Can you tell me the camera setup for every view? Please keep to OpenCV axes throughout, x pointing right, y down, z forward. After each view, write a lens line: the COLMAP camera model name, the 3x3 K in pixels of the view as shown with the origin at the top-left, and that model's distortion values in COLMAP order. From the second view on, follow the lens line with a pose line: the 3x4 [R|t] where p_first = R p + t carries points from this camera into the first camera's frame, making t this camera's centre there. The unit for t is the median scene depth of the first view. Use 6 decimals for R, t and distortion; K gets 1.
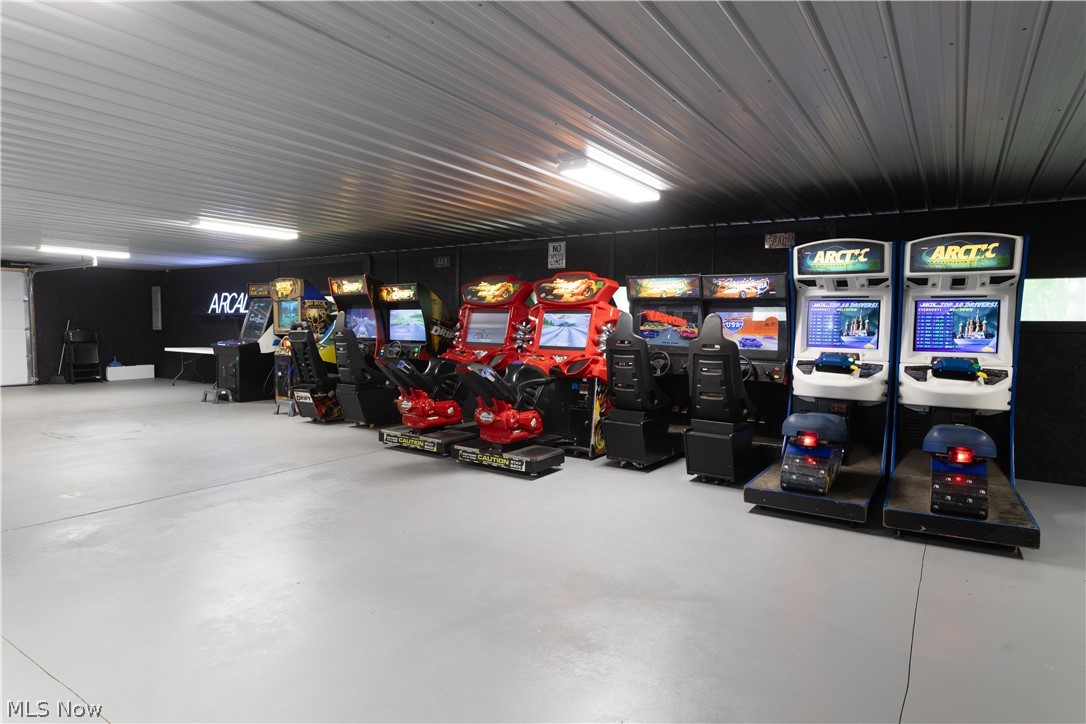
lens RADIAL K [[620.3, 0, 542.6], [0, 620.3, 360.5], [0, 0, 1]] dist [-0.000379, 0.000066]
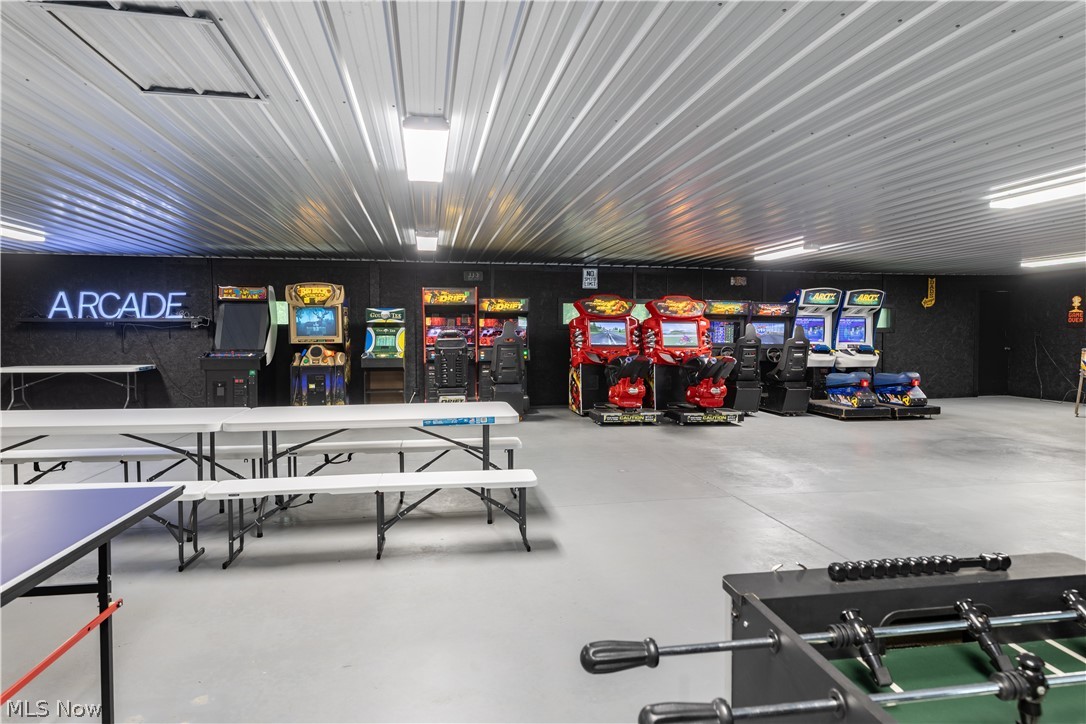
lens RADIAL K [[620.3, 0, 543.7], [0, 620.3, 363.3], [0, 0, 1]] dist [-0.000379, 0.000066]
pose [[0.715321, -0.043949, 0.697412, -1.272668], [0.045232, 0.998839, 0.016551, -0.019325], [-0.697330, 0.019706, 0.716479, 0.155896]]
